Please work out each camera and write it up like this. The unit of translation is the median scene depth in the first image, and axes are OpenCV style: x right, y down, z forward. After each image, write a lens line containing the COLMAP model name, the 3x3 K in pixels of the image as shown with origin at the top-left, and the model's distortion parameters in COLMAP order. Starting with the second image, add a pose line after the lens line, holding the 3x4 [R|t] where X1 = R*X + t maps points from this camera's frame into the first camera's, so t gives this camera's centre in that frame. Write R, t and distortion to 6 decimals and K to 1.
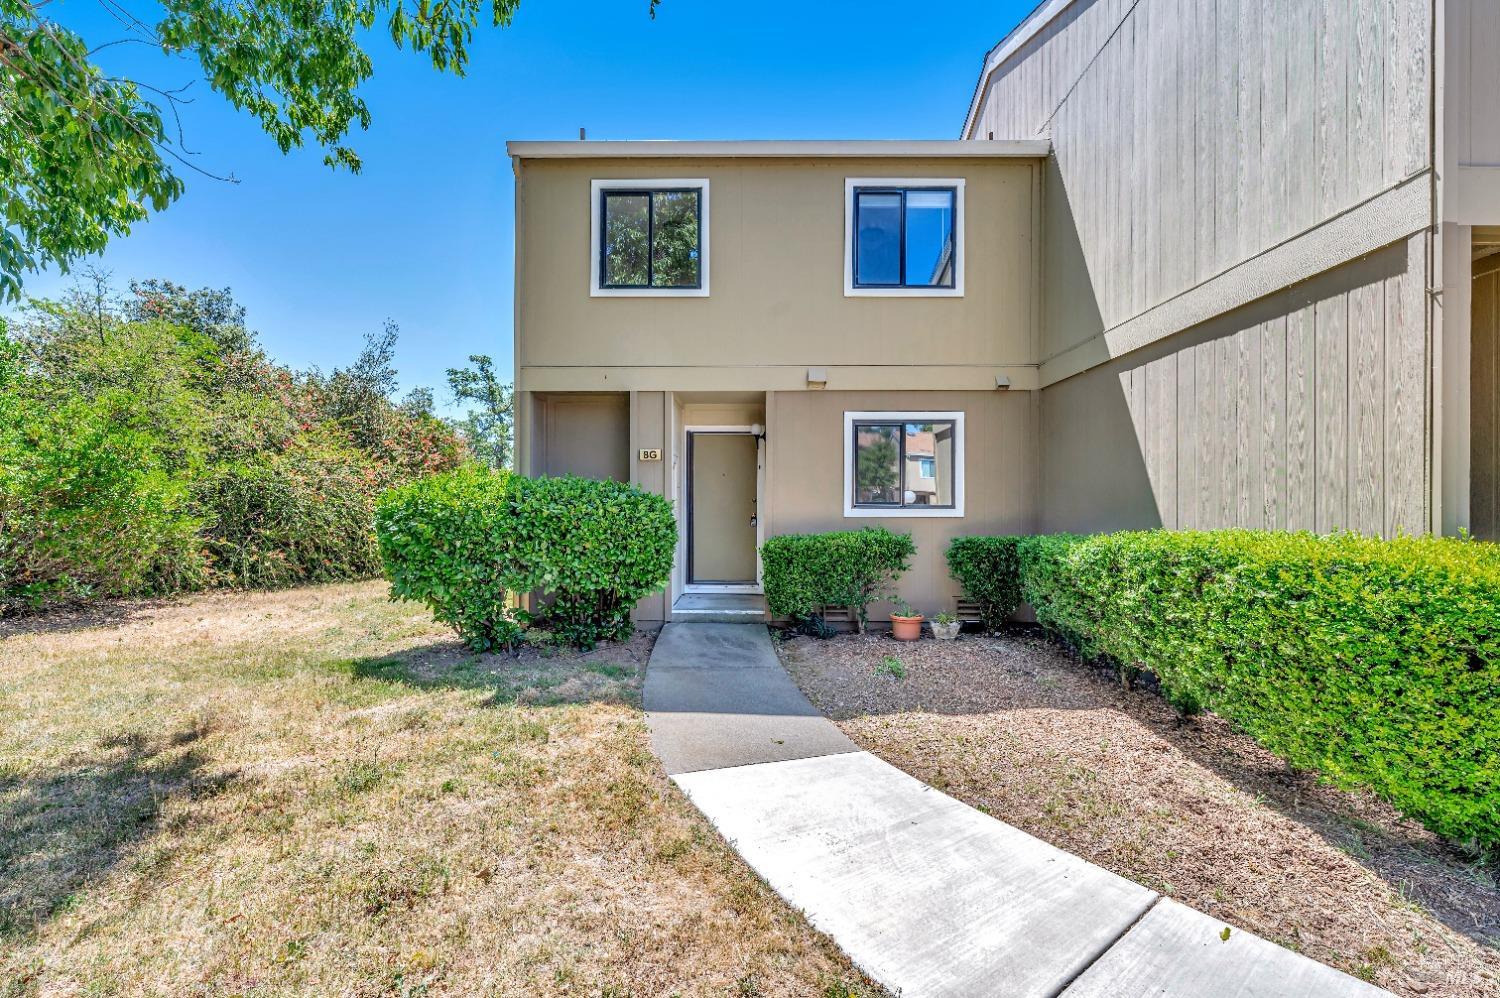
lens RADIAL K [[631.2, 0, 749.6], [0, 631.2, 500.0], [0, 0, 1]] dist [0.002523, 0.000795]
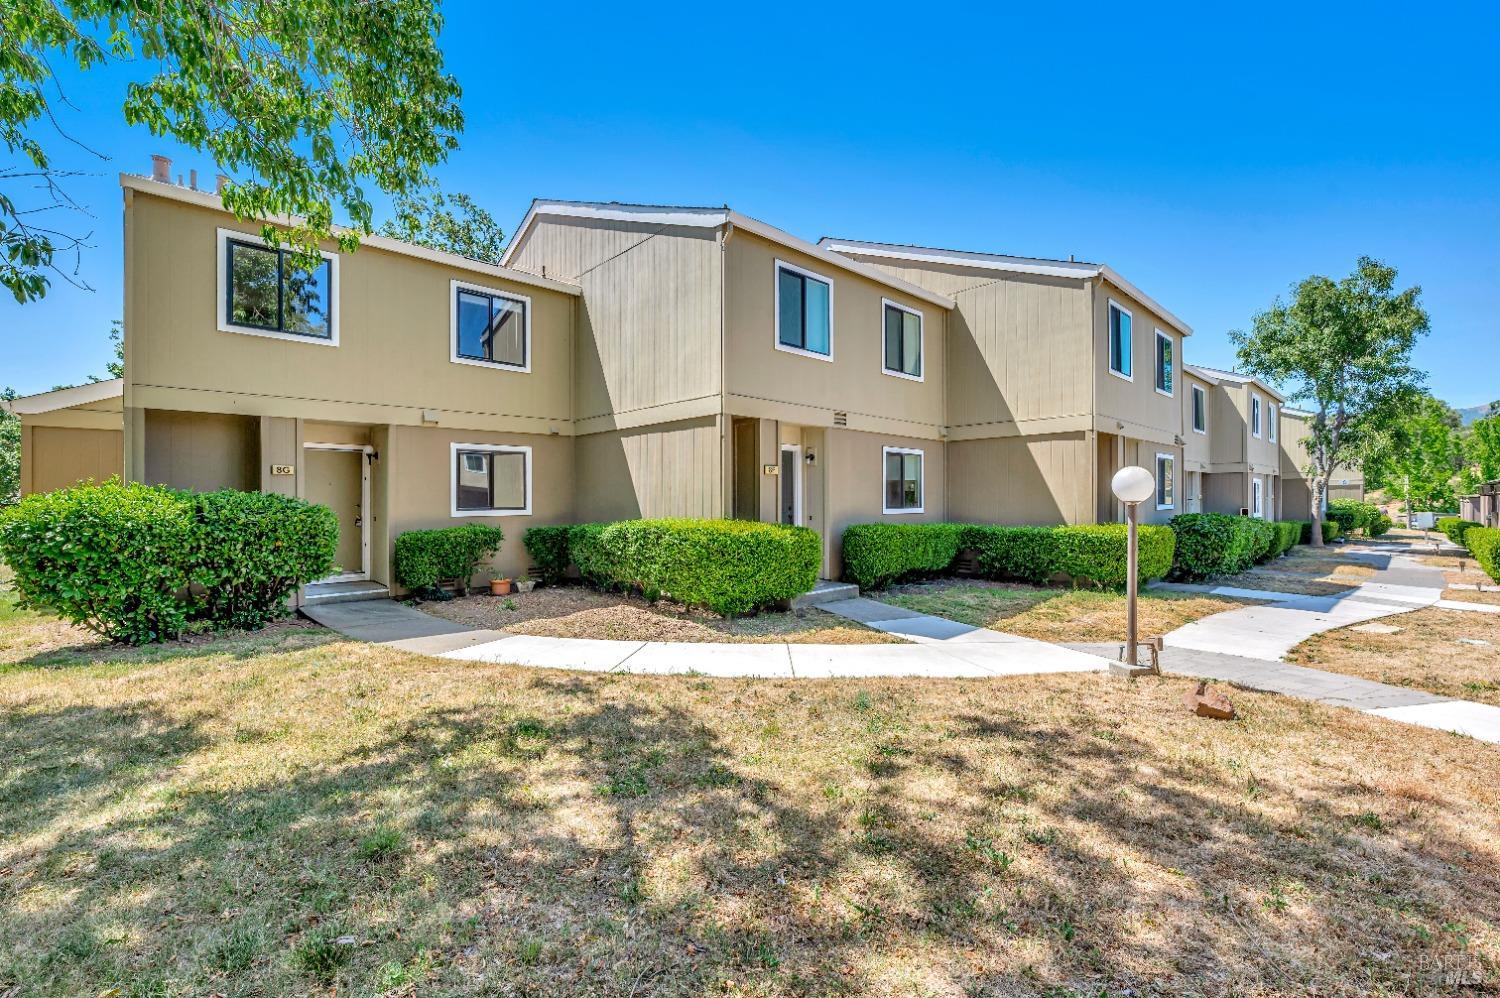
lens RADIAL K [[631.2, 0, 750.3], [0, 631.2, 497.0], [0, 0, 1]] dist [0.002523, 0.000795]
pose [[0.715460, -0.006315, 0.698625, -0.380515], [0.002630, 0.999976, 0.006345, -0.026718], [-0.698649, -0.002702, 0.715460, -0.516129]]
